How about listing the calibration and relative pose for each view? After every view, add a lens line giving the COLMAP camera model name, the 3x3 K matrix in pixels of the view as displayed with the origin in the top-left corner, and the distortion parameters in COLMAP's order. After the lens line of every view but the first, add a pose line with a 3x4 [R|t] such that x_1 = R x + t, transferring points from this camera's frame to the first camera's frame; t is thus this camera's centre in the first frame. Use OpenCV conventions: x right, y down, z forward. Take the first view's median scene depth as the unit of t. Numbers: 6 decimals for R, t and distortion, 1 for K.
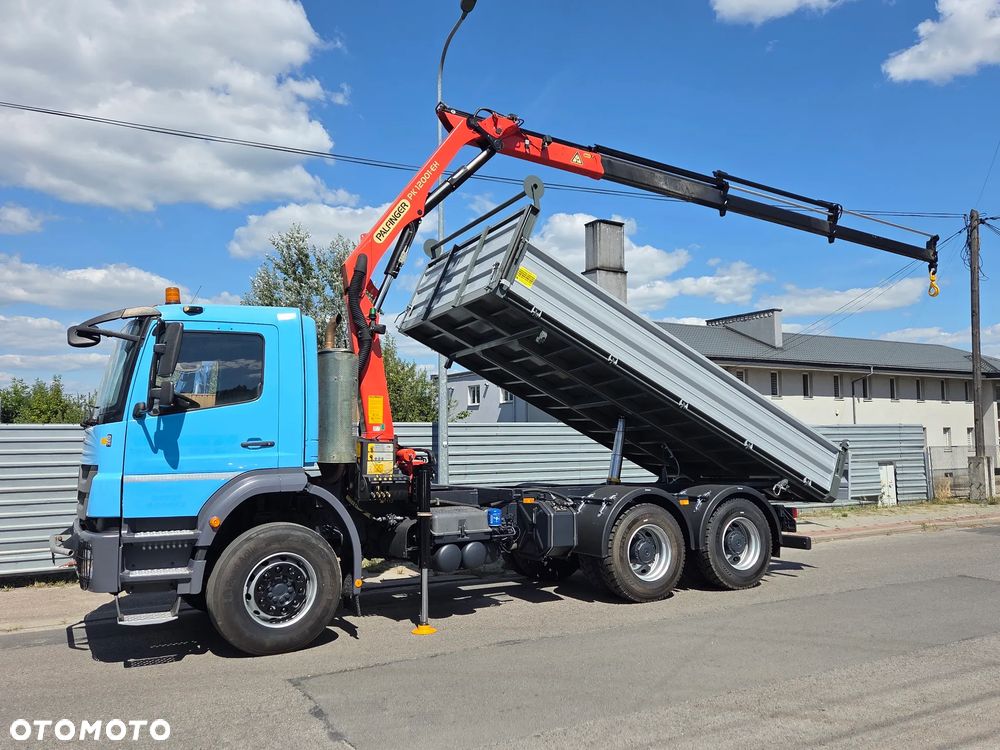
lens RADIAL K [[789.1, 0, 500.0], [0, 789.1, 375.0], [0, 0, 1]] dist [0.073138, -0.056999]
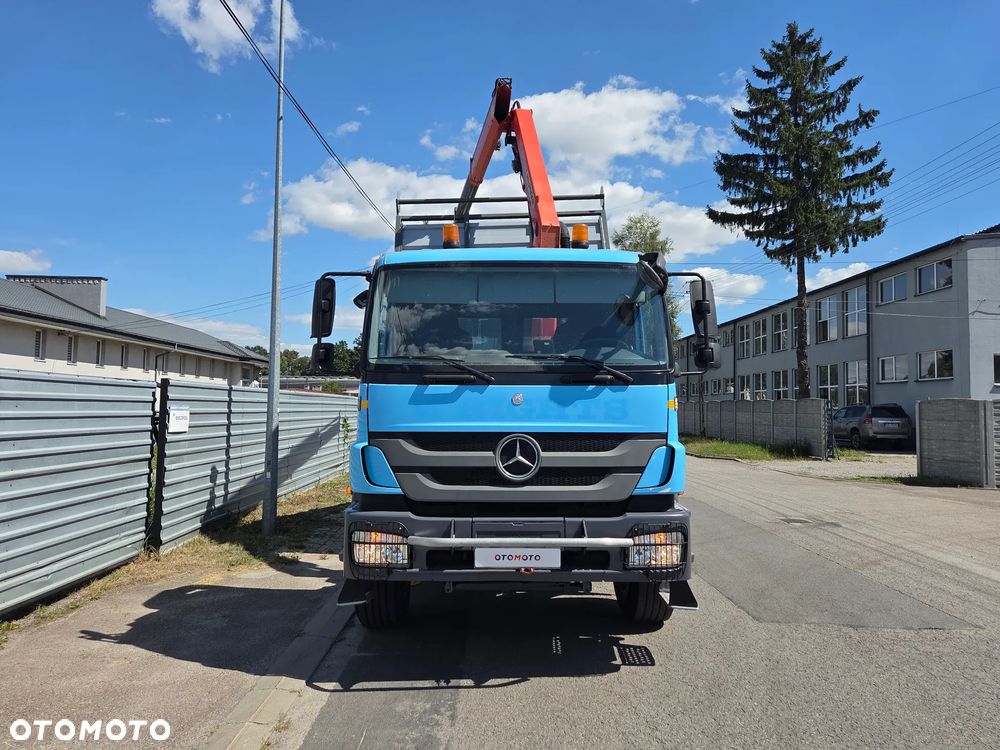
lens RADIAL K [[708.4, 0, 500.0], [0, 708.4, 375.0], [0, 0, 1]] dist [0.048107, 0.000738]
pose [[0.491799, 0.054730, 0.868987, -0.885739], [-0.082520, 0.996460, -0.016056, 0.056367], [-0.866789, -0.063813, 0.494575, 0.560163]]
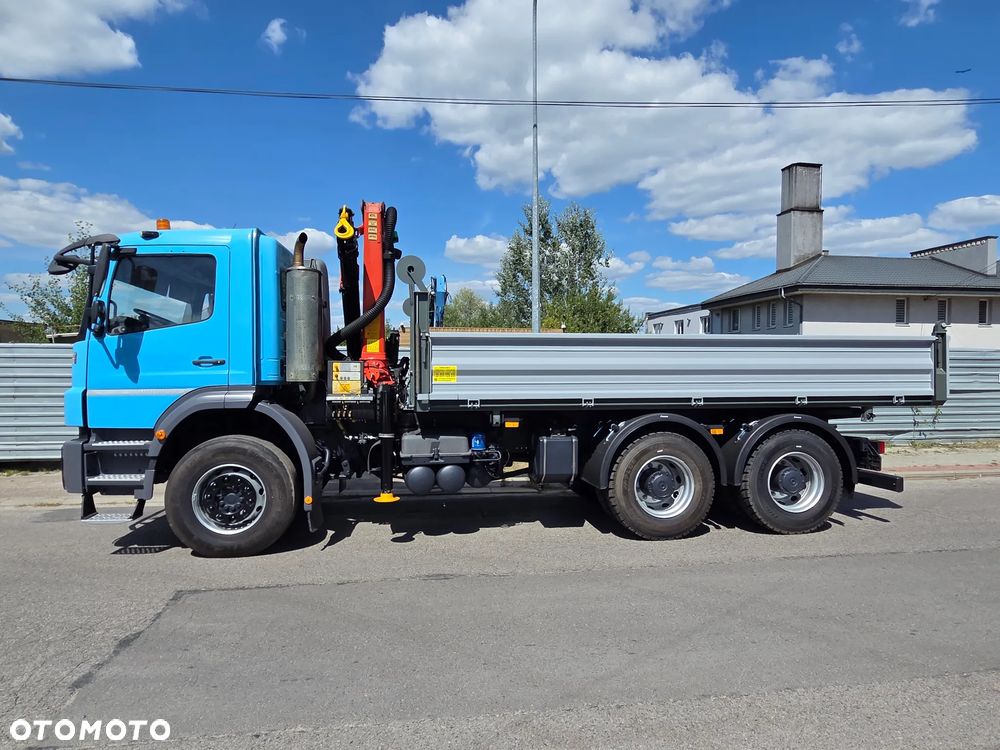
lens RADIAL K [[589.4, 0, 492.8], [0, 589.4, 389.6], [0, 0, 1]] dist [0.003267, -0.000538]
pose [[0.925960, 0.013251, -0.377389, 0.251485], [0.030568, 0.993474, 0.109886, 0.037518], [0.376382, -0.113286, 0.919512, 0.326816]]
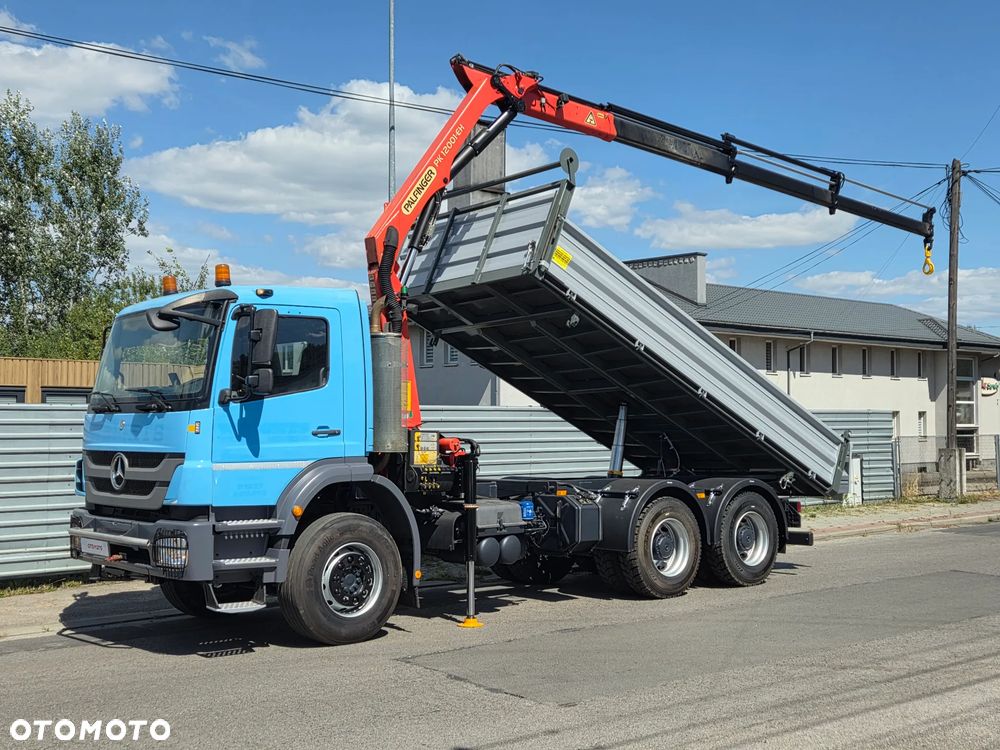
lens RADIAL K [[1184.1, 0, 495.8], [0, 1184.1, 369.3], [0, 0, 1]] dist [0.080239, -0.032175]
pose [[0.980517, 0.018584, 0.195551, -0.295344], [-0.026019, 0.999030, 0.035516, -0.035978], [-0.194701, -0.039912, 0.980050, -0.350119]]
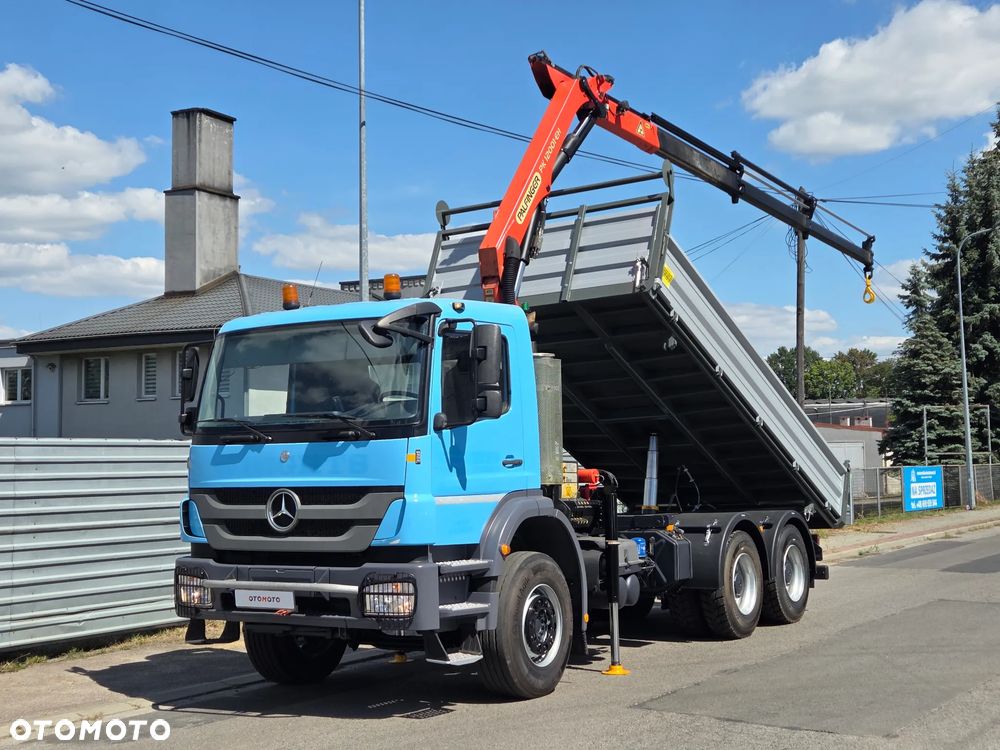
lens RADIAL K [[1369.2, 0, 500.0], [0, 1369.2, 375.0], [0, 0, 1]] dist [0.089186, -0.024253]
pose [[0.880706, 0.029523, 0.472742, -0.790659], [-0.035431, 0.999366, 0.003596, -0.011038], [-0.472335, -0.019917, 0.881194, -0.247935]]
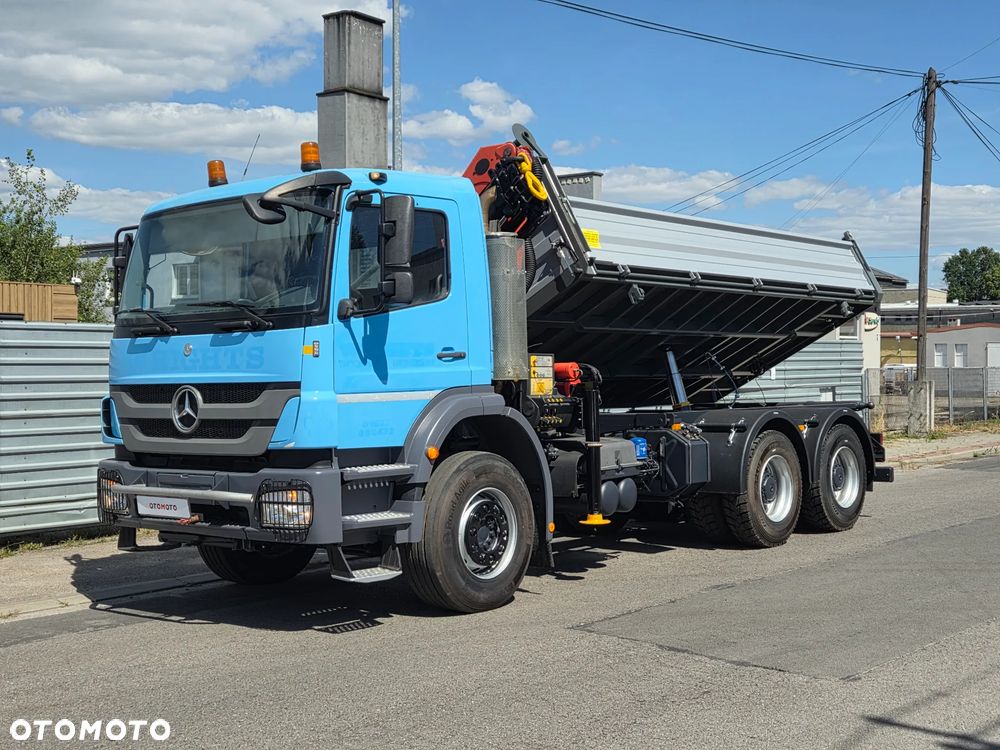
lens RADIAL K [[1325.1, 0, 560.5], [0, 1325.1, 374.5], [0, 0, 1]] dist [0.121480, -0.912573]
pose [[0.924200, -0.009609, 0.381787, -0.536374], [-0.022015, 0.996681, 0.078377, 0.001383], [-0.381273, -0.080841, 0.920921, -0.181363]]
